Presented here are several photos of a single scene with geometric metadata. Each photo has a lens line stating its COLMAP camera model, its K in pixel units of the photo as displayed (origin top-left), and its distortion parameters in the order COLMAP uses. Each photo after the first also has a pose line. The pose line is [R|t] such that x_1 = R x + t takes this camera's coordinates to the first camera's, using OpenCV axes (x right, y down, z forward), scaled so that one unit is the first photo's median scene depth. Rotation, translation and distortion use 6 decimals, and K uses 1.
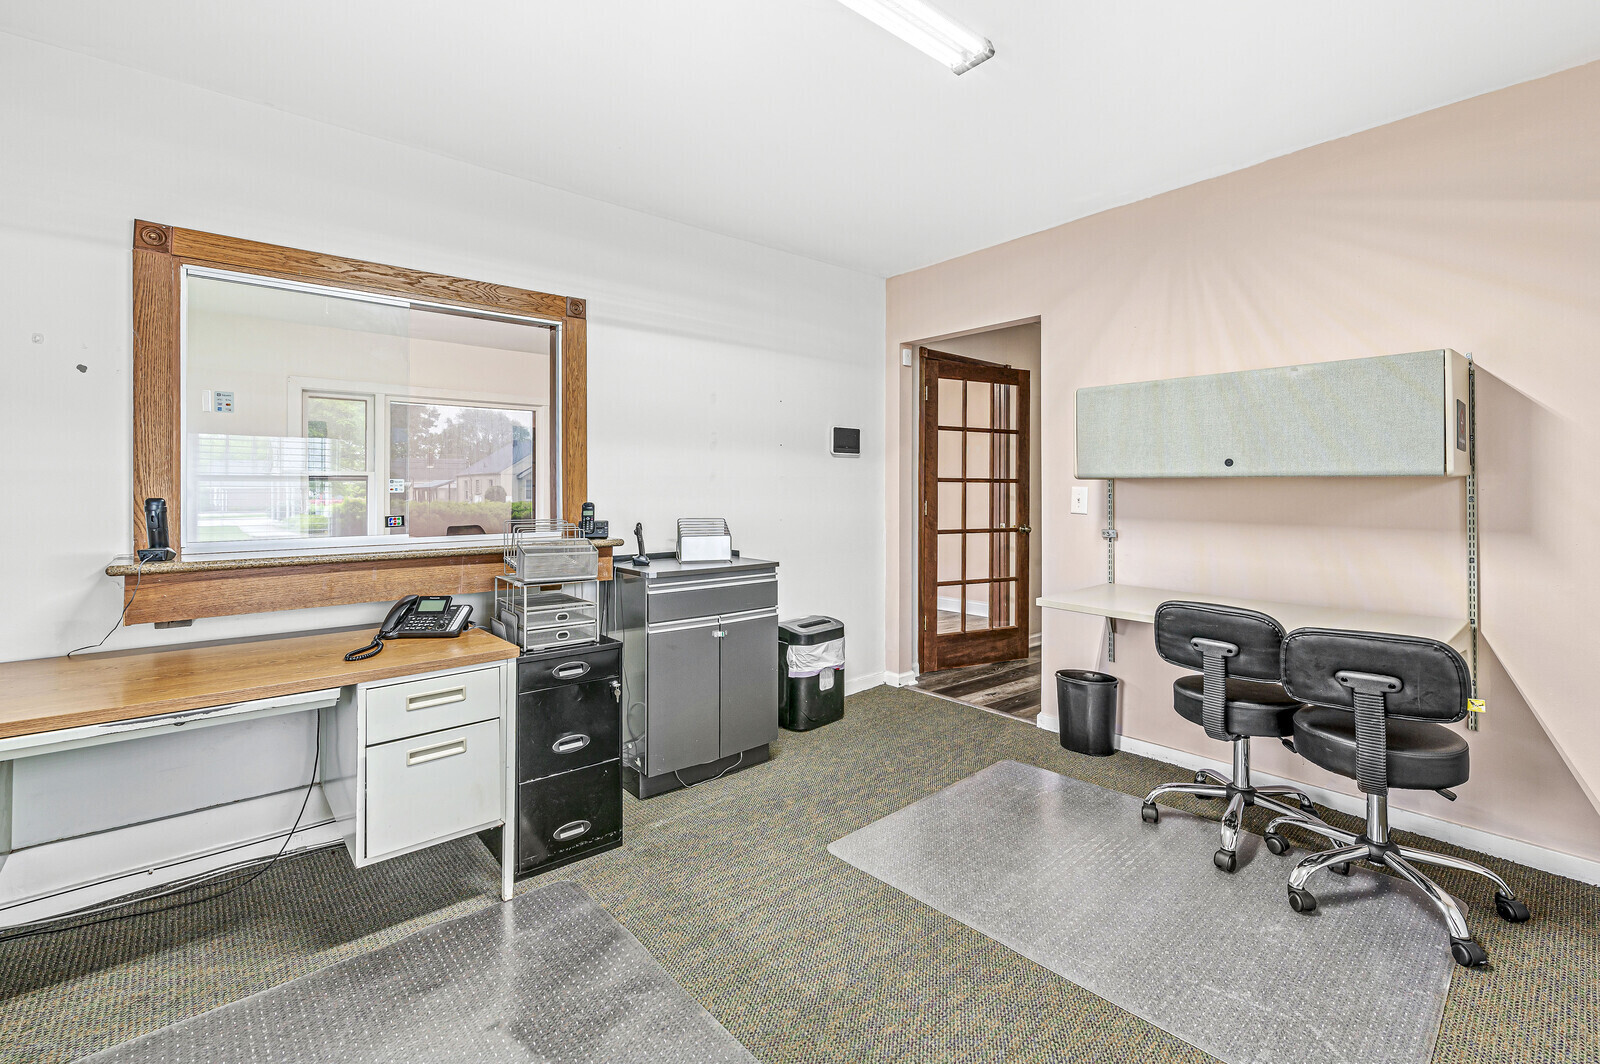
lens RADIAL K [[714.5, 0, 799.1], [0, 714.5, 489.0], [0, 0, 1]] dist [0.002841, 0.000323]
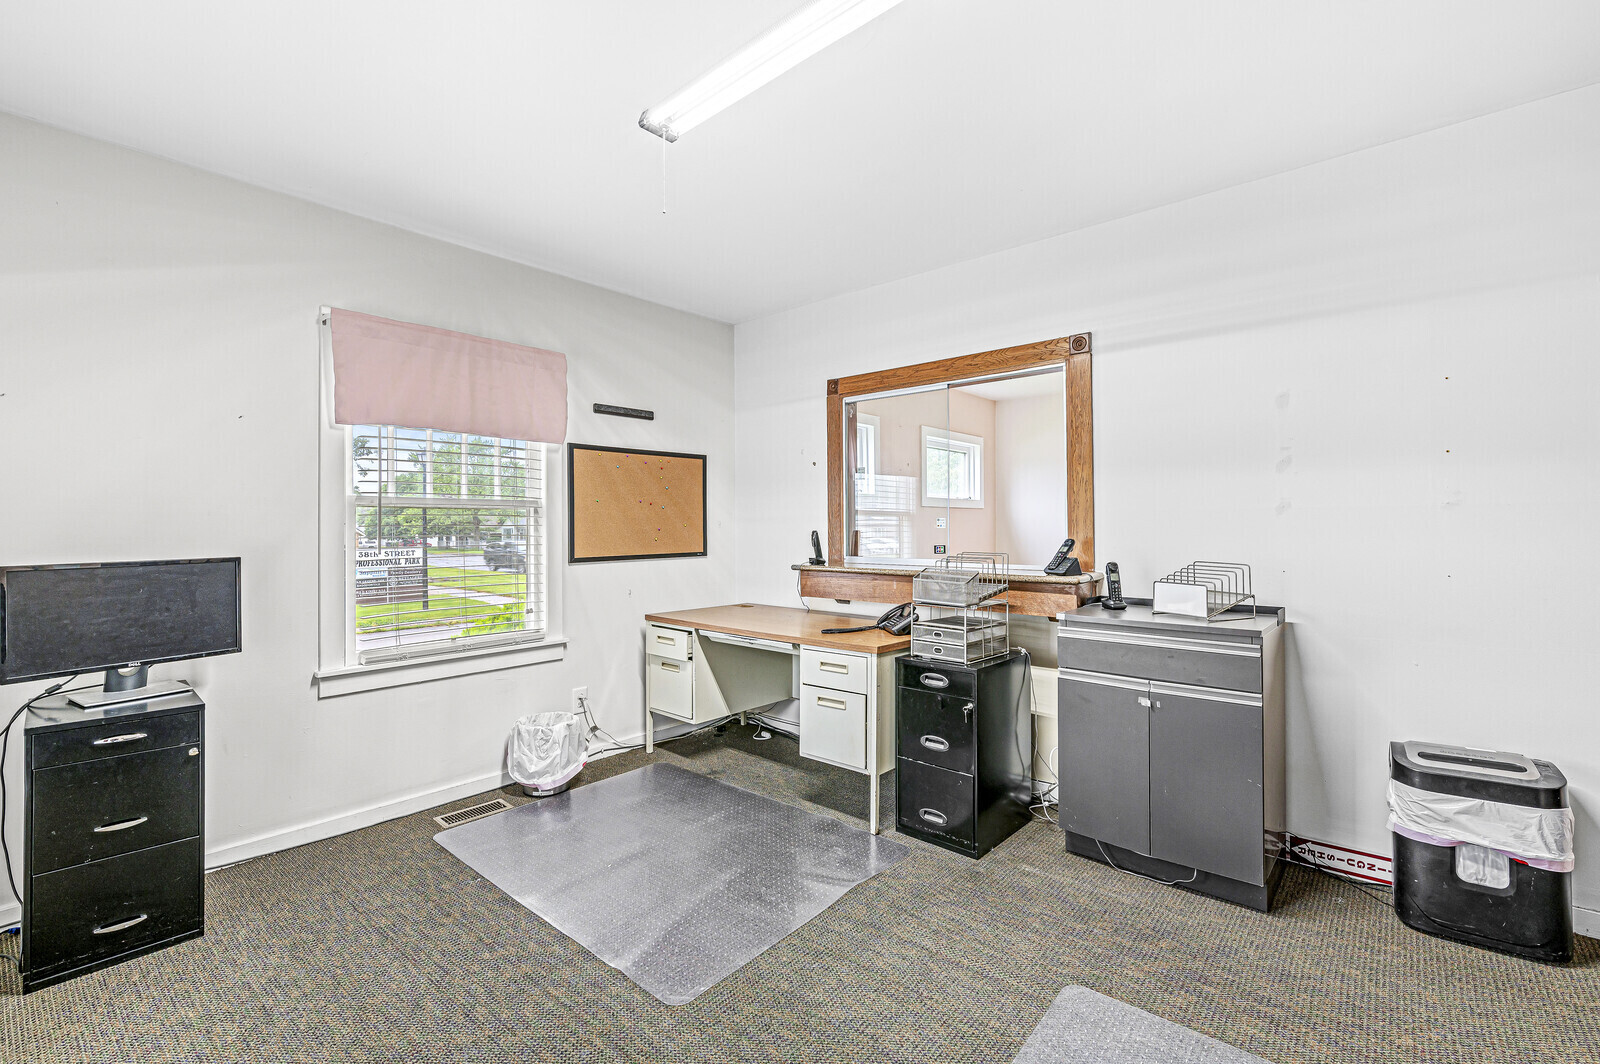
lens RADIAL K [[688.9, 0, 800.0], [0, 688.9, 532.0], [0, 0, 1]] dist [0.001706, -0.000097]
pose [[0.143153, 0.007523, -0.989672, 0.685977], [-0.000069, 0.999971, 0.007592, 0.002251], [0.989701, -0.001018, 0.143150, 0.557732]]
